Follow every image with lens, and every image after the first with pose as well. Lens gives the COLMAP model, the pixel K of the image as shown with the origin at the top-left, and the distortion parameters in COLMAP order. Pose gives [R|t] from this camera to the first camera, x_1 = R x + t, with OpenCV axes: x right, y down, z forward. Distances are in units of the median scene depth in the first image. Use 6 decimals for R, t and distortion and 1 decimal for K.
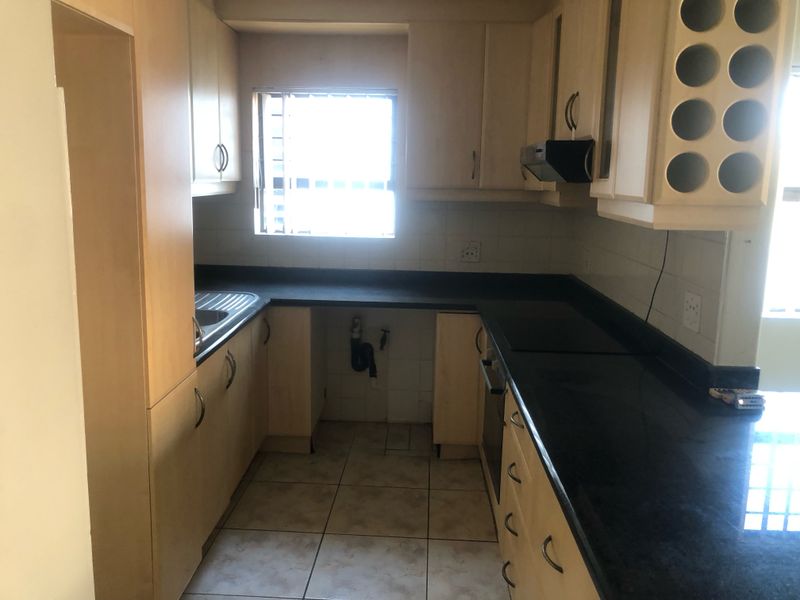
lens RADIAL K [[666.1, 0, 398.3], [0, 666.1, 273.0], [0, 0, 1]] dist [0.062983, -0.002488]
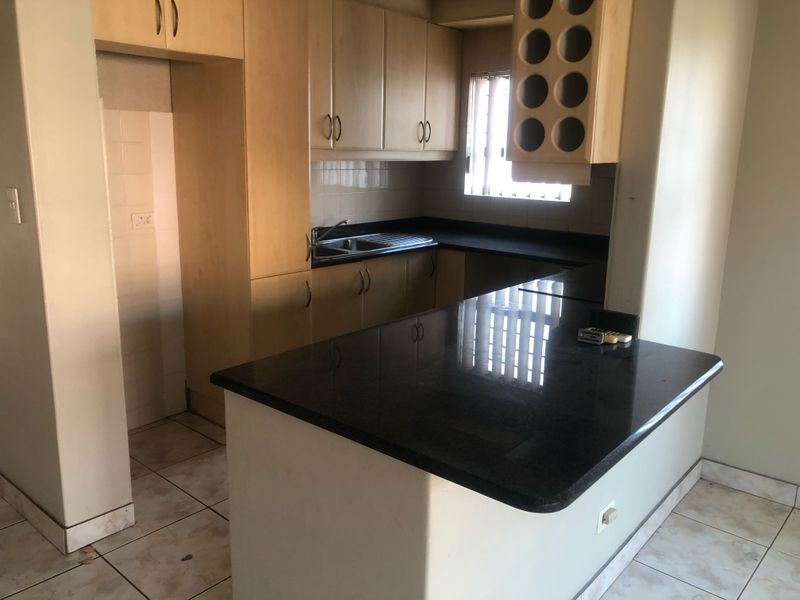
lens RADIAL K [[645.0, 0, 400.0], [0, 645.0, 300.0], [0, 0, 1]] dist [-0.002942, -0.002148]
pose [[0.783935, 0.144938, -0.603688, 0.481232], [-0.097272, 0.989033, 0.111139, 0.016857], [0.613175, -0.028404, 0.789436, -0.030000]]
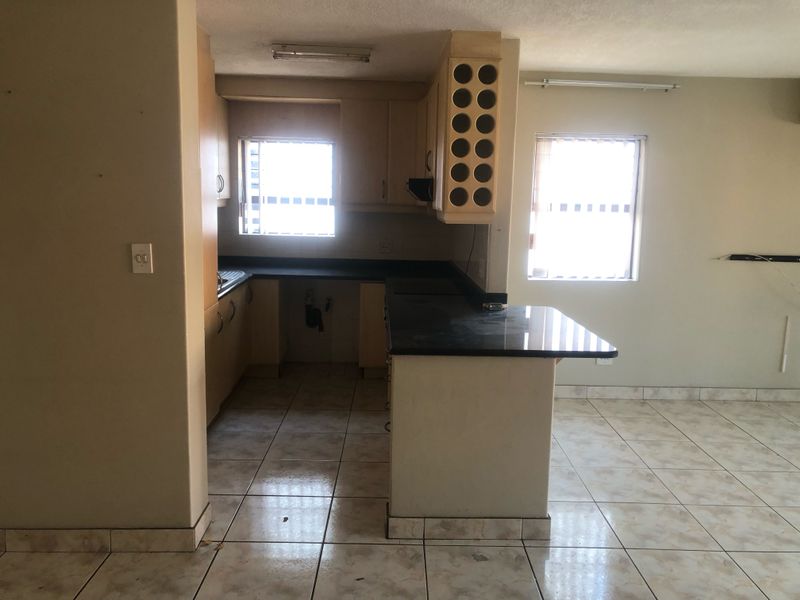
lens RADIAL K [[649.2, 0, 402.5], [0, 649.2, 270.3], [0, 0, 1]] dist [0.094939, -0.000356]
pose [[0.997572, -0.006499, 0.069335, 0.048450], [0.008192, 0.999674, -0.024165, 0.064992], [-0.069155, 0.024674, 0.997301, -0.506482]]
